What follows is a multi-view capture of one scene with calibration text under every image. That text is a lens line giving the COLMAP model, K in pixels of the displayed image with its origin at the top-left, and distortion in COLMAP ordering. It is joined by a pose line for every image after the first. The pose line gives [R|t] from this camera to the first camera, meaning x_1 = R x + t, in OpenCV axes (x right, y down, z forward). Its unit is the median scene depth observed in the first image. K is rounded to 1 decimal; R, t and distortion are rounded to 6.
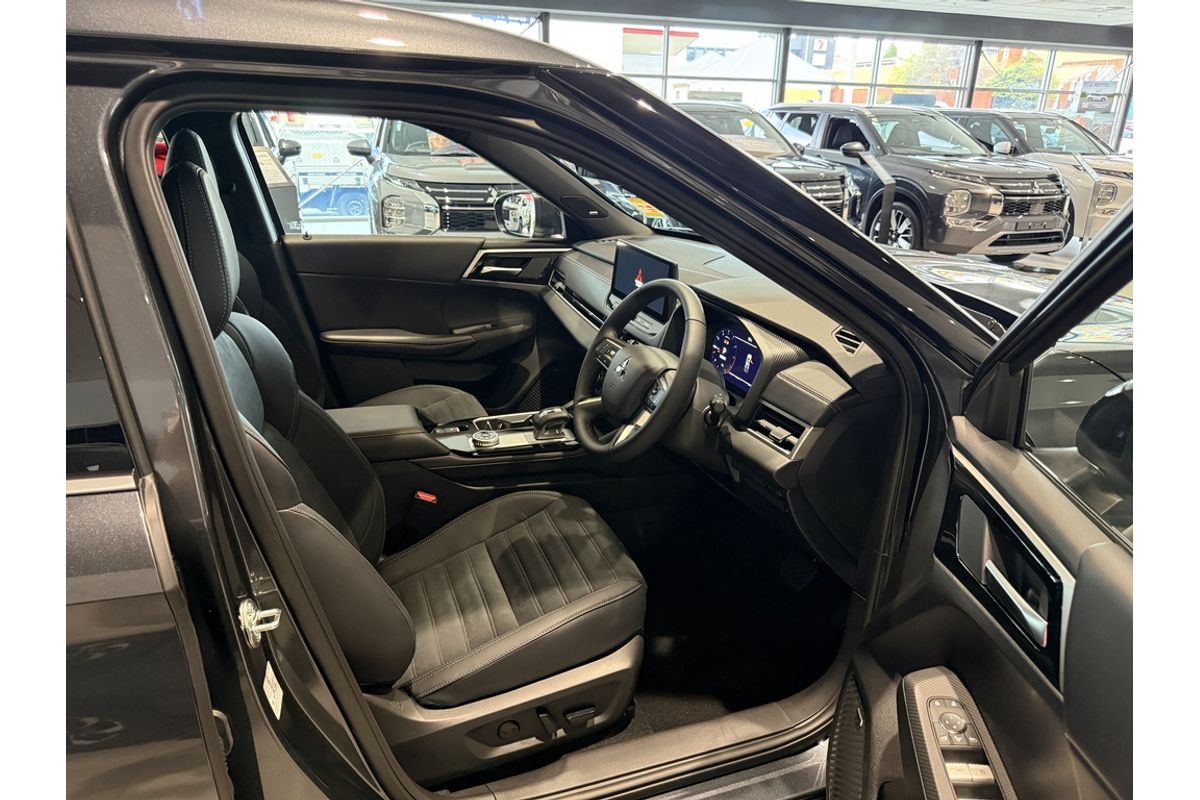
lens RADIAL K [[730.5, 0, 594.0], [0, 730.5, 406.2], [0, 0, 1]] dist [0.057096, -0.080626]
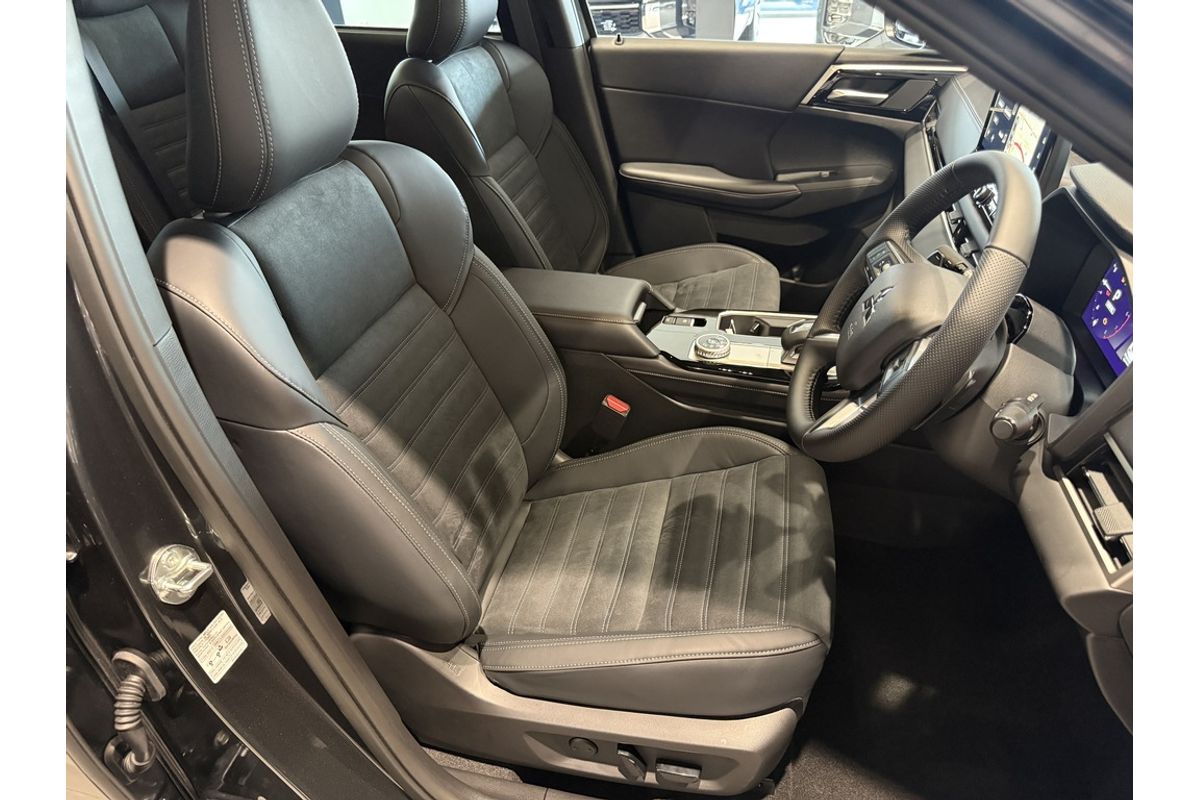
lens RADIAL K [[730.5, 0, 594.0], [0, 730.5, 406.2], [0, 0, 1]] dist [0.057096, -0.080626]
pose [[0.832668, 0.262938, -0.487369, 0.095154], [-0.140236, 0.951520, 0.273758, -0.061353], [0.535722, -0.159603, 0.829173, 0.227629]]
